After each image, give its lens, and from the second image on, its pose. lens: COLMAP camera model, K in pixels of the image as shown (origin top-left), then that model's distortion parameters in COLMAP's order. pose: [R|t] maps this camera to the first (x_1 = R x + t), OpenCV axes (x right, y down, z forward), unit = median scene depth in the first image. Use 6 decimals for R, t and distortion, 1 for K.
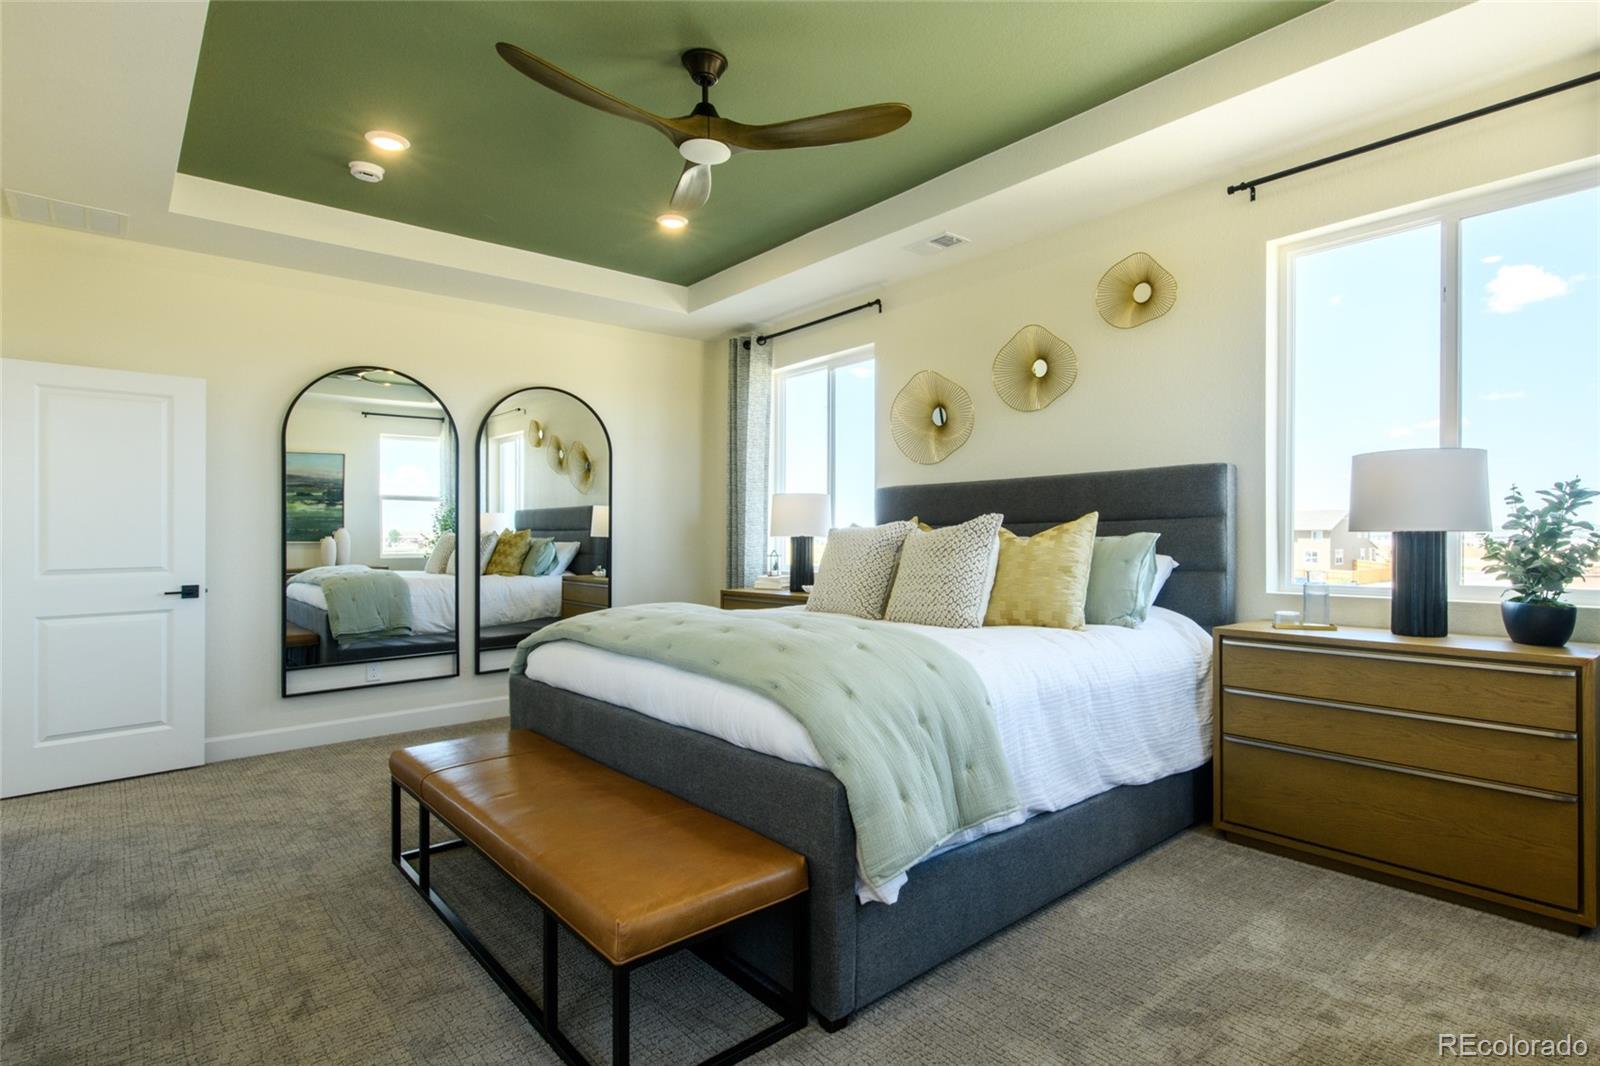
lens RADIAL K [[836.4, 0, 801.0], [0, 836.4, 523.1], [0, 0, 1]] dist [0.021221, -0.006046]
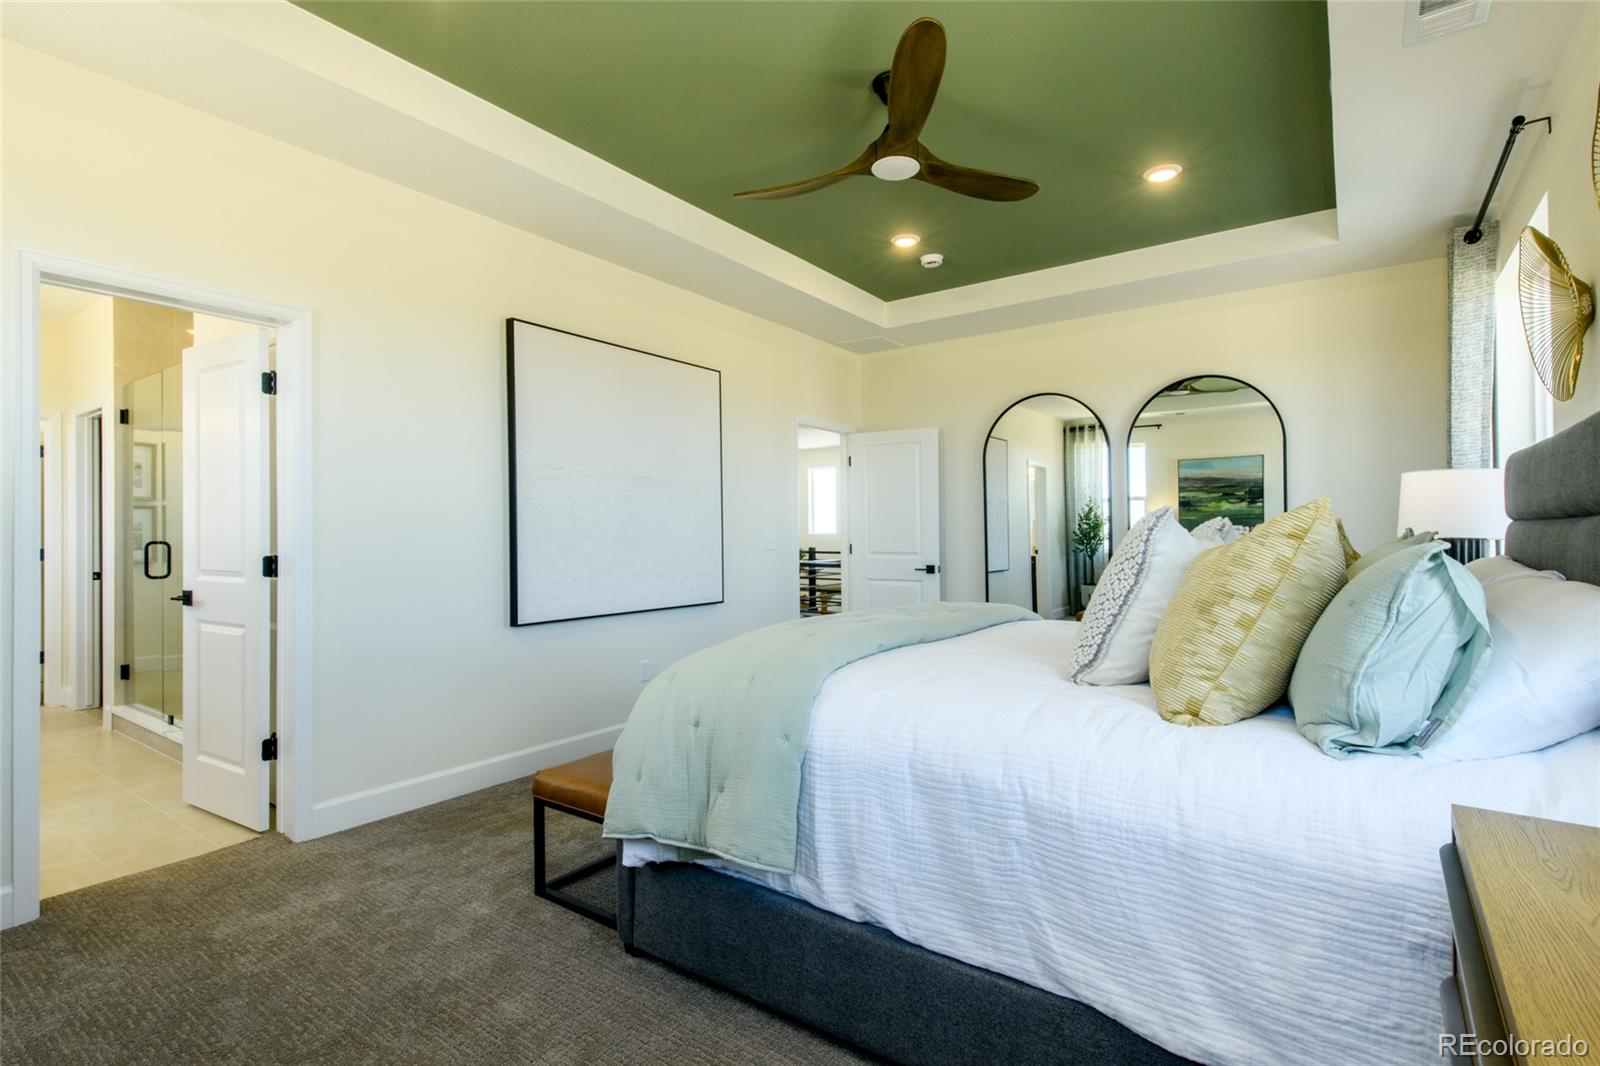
lens RADIAL K [[753.2, 0, 807.9], [0, 753.2, 529.2], [0, 0, 1]] dist [0.005312, 0.000262]
pose [[0.228327, 0.000697, -0.973584, 0.544039], [0.014101, 0.999892, 0.004023, 0.000705], [0.973482, -0.014647, 0.228292, 0.480309]]
